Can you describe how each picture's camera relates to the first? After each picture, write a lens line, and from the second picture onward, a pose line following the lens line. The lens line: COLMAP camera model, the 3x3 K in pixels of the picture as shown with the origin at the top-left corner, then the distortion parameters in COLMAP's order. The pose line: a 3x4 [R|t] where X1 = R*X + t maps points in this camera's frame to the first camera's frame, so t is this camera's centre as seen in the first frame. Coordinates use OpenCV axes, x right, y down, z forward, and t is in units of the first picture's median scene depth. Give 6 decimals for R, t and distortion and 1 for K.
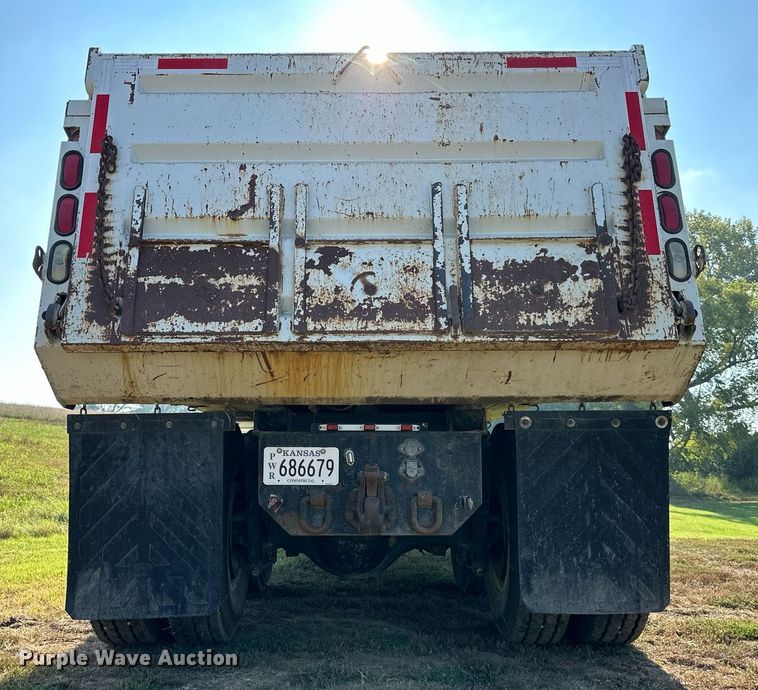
lens RADIAL K [[790.5, 0, 364.2], [0, 790.5, 407.4], [0, 0, 1]] dist [0.228209, -0.558316]
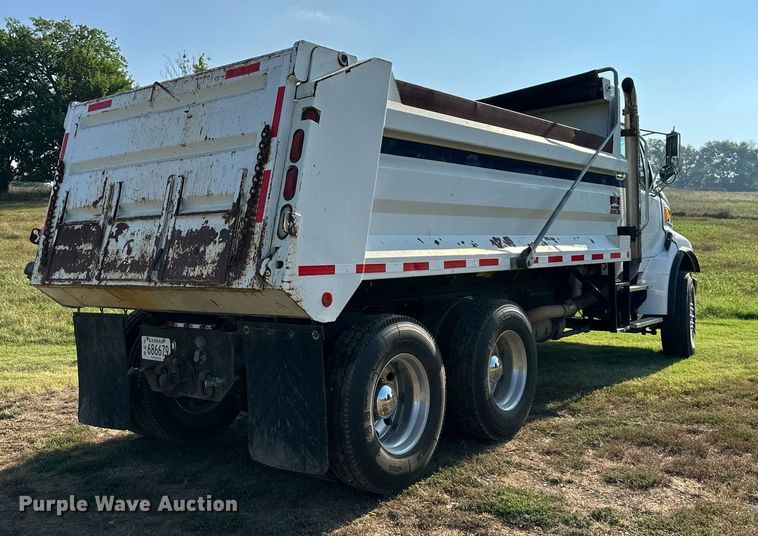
lens RADIAL K [[740.3, 0, 346.6], [0, 740.3, 258.0], [0, 0, 1]] dist [0.135411, -0.006742]
pose [[0.762743, -0.004705, -0.646685, 1.286392], [0.074419, 0.993969, 0.080543, -0.217692], [0.642406, -0.109560, 0.758493, 0.123702]]
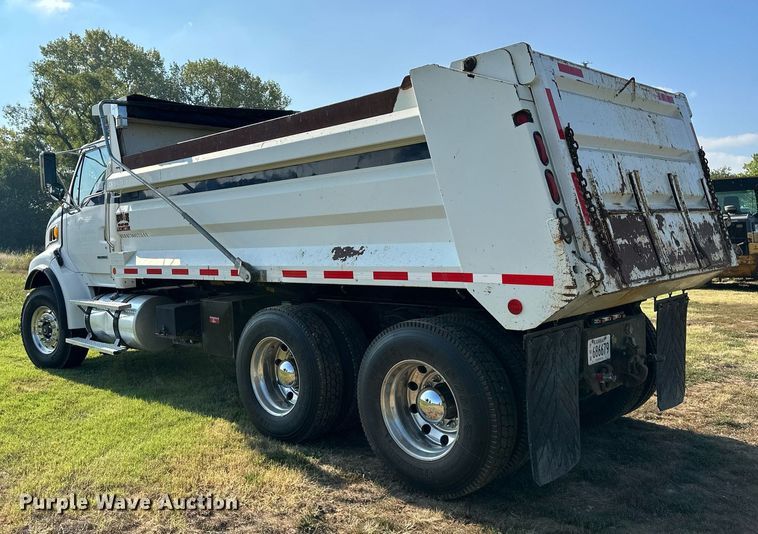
lens RADIAL K [[656.0, 0, 334.3], [0, 656.0, 253.1], [0, 0, 1]] dist [0.113565, -0.198930]
pose [[0.721032, -0.043738, 0.691520, -1.411655], [-0.022806, 0.995967, 0.086774, -0.223359], [-0.692526, -0.078337, 0.717127, 0.484415]]
